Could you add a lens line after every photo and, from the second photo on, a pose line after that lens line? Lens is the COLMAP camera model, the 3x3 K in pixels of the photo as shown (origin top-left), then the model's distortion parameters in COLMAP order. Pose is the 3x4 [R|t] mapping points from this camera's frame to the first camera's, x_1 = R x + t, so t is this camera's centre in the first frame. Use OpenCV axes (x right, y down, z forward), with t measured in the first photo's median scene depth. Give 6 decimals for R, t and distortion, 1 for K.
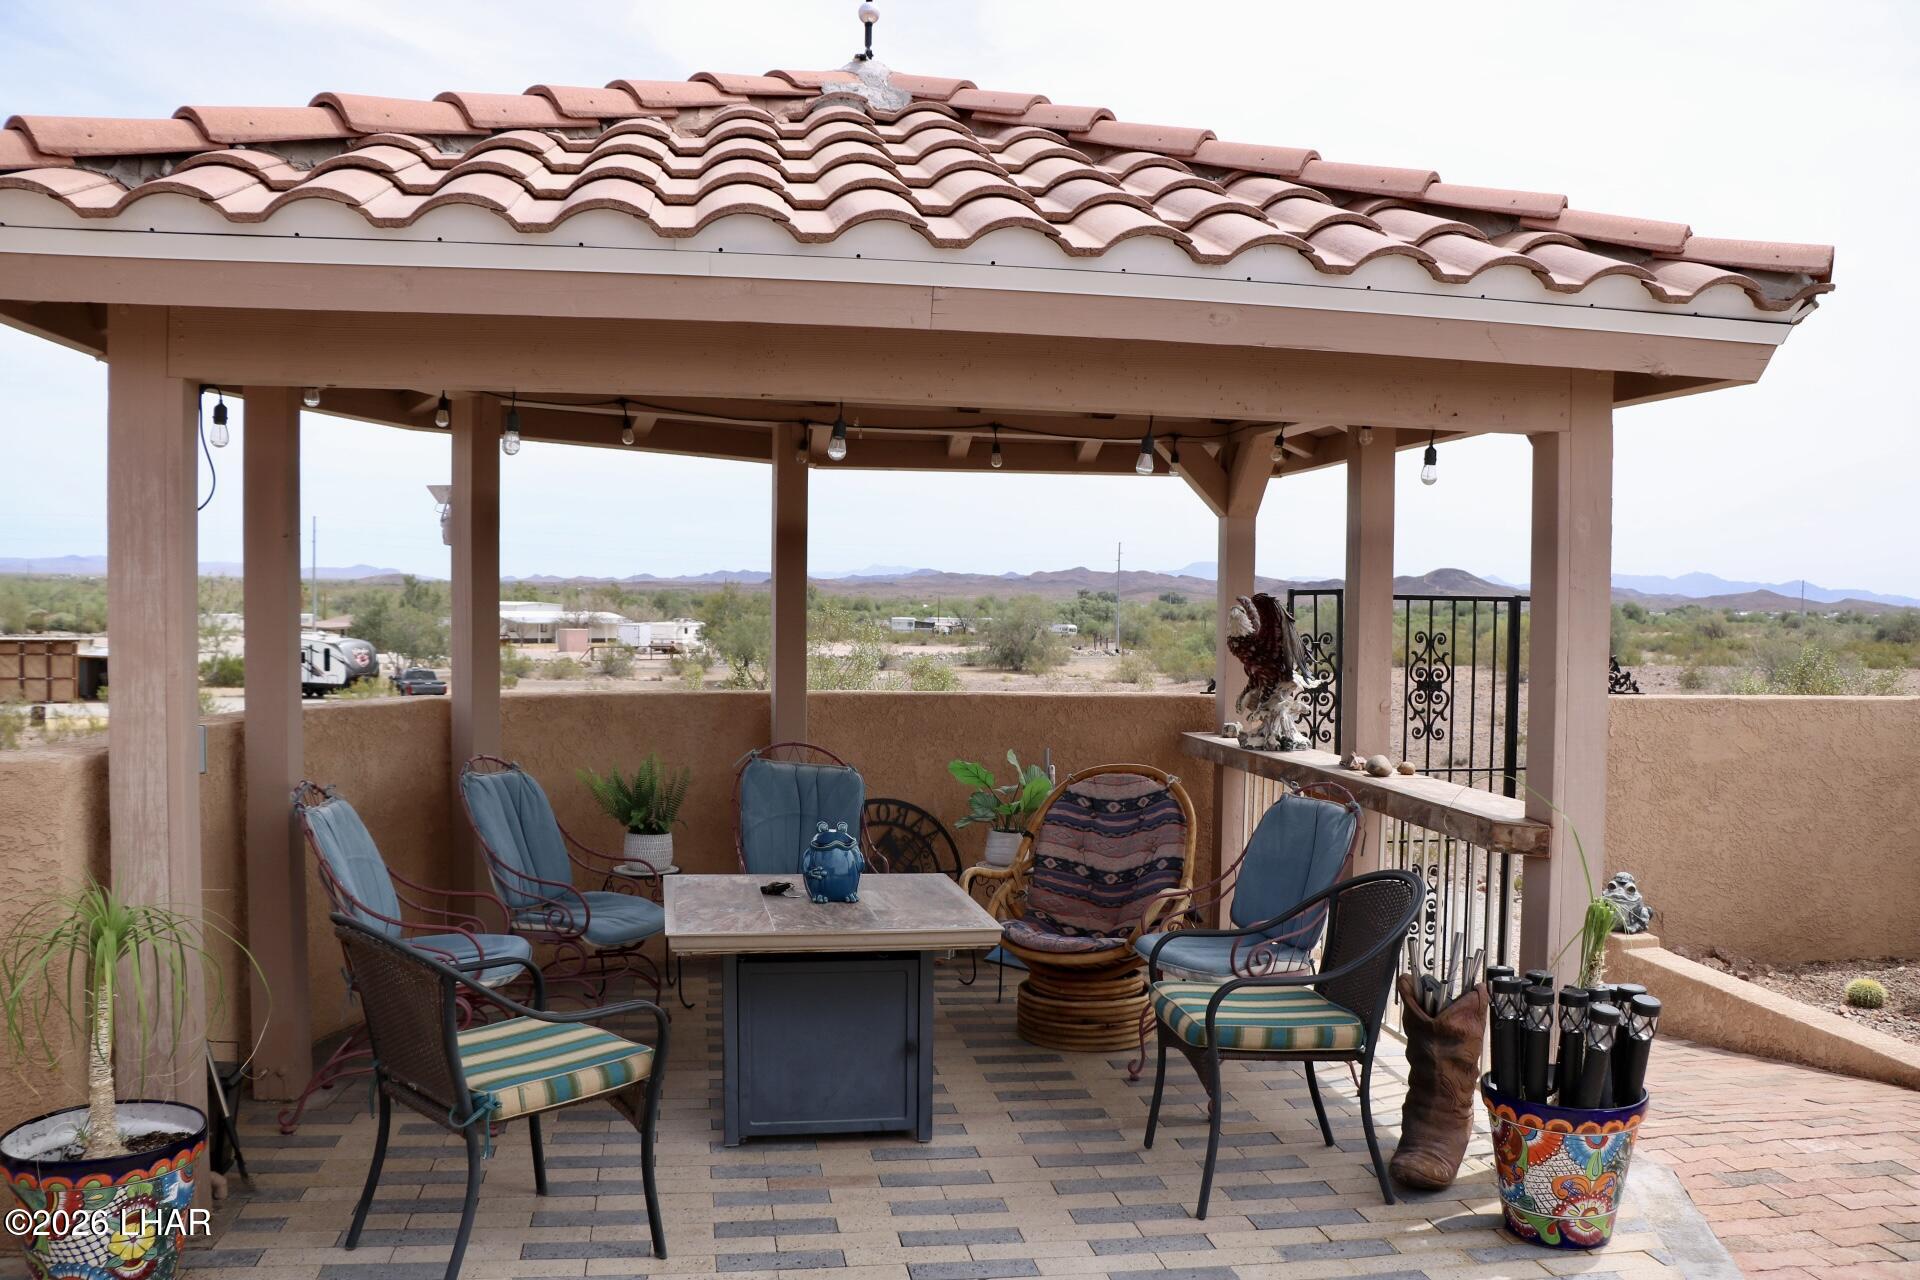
lens RADIAL K [[1576.3, 0, 970.3], [0, 1576.3, 641.8], [0, 0, 1]] dist [-0.184236, 0.160735]
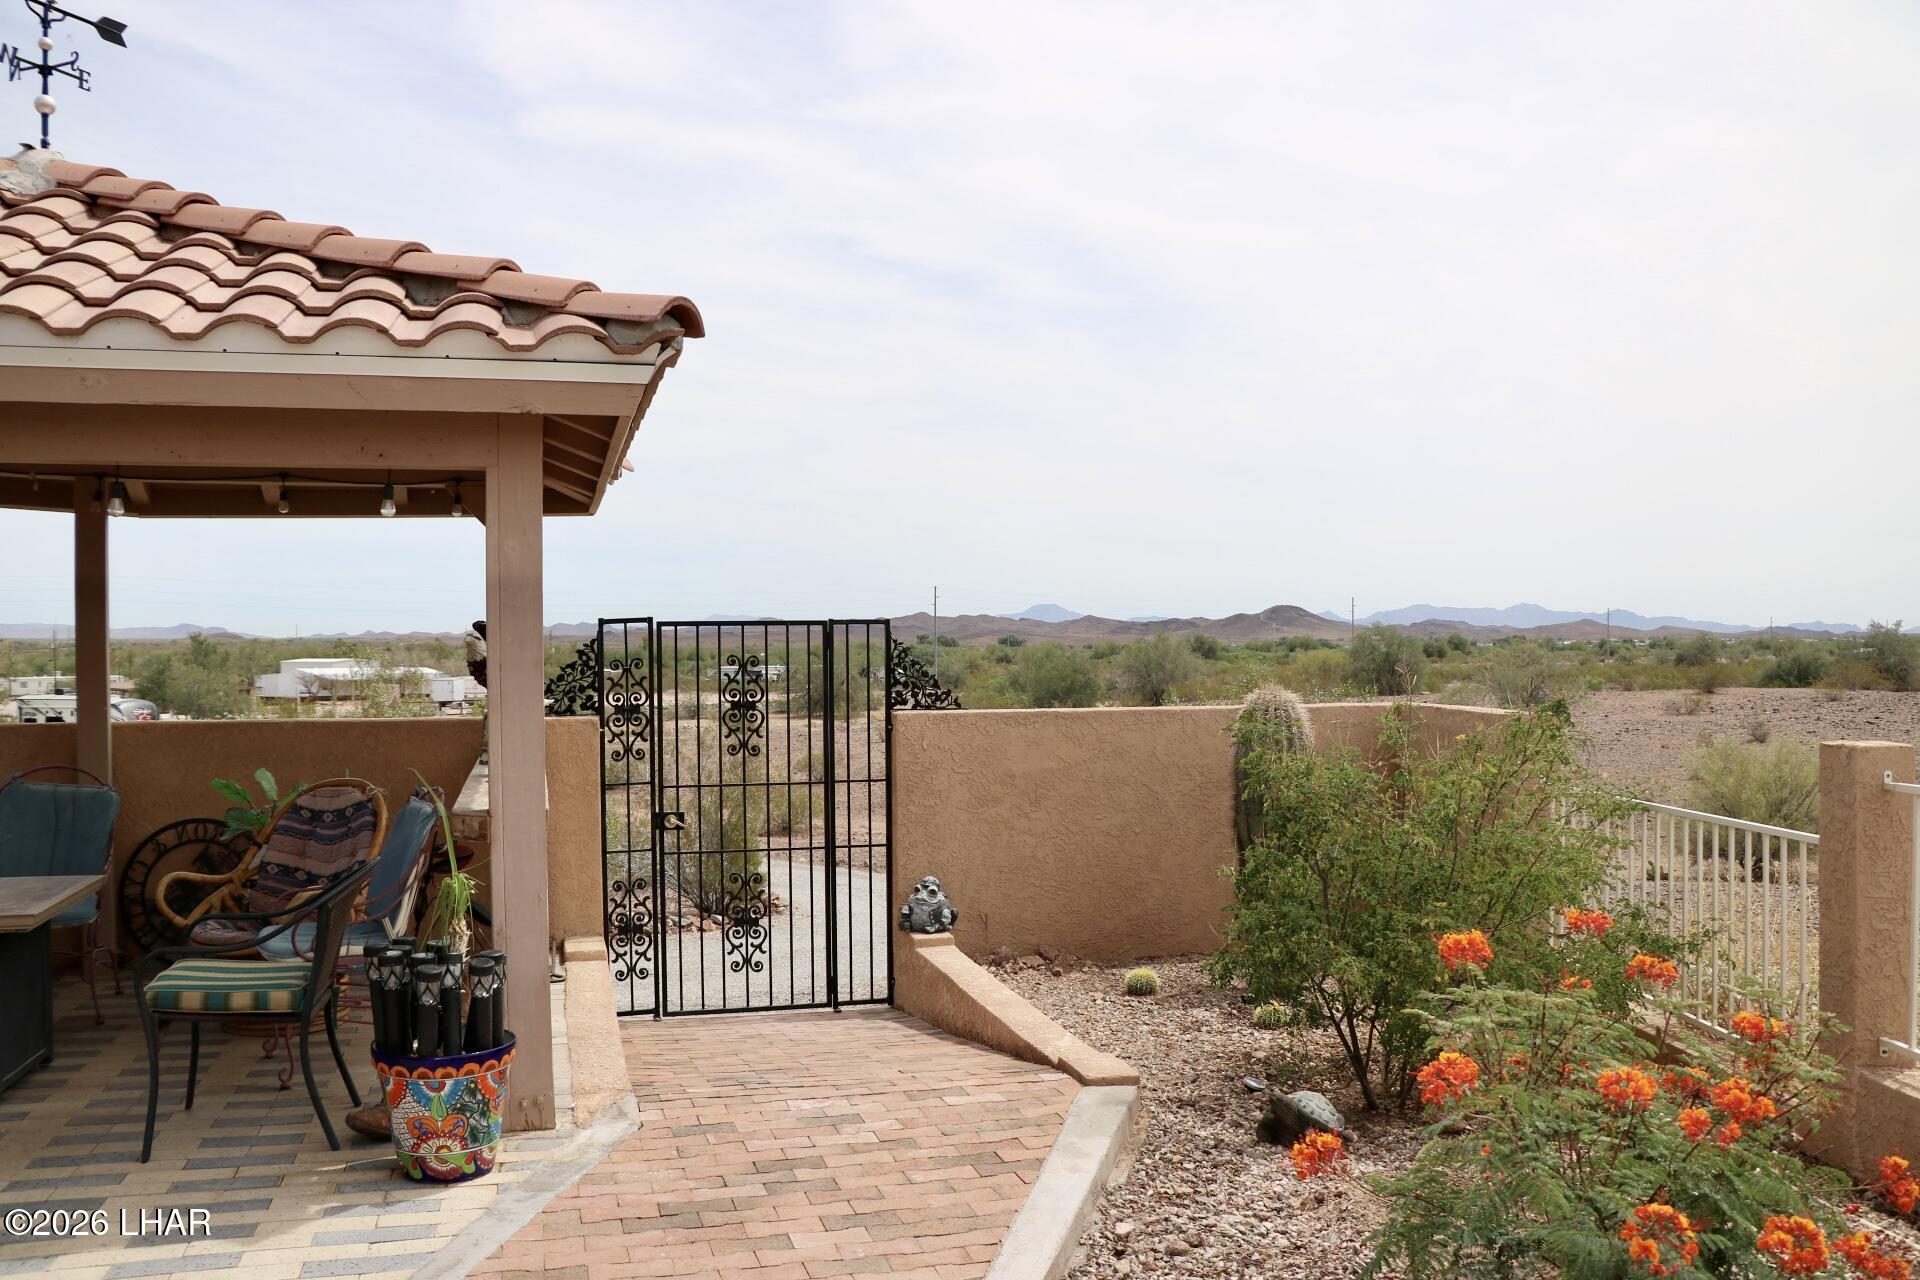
lens RADIAL K [[1576.3, 0, 970.3], [0, 1576.3, 641.8], [0, 0, 1]] dist [-0.184236, 0.160735]
pose [[0.994698, -0.021976, 0.100461, 0.371491], [0.024883, 0.999304, -0.027778, 0.019832], [-0.099781, 0.030130, 0.994553, -0.101771]]
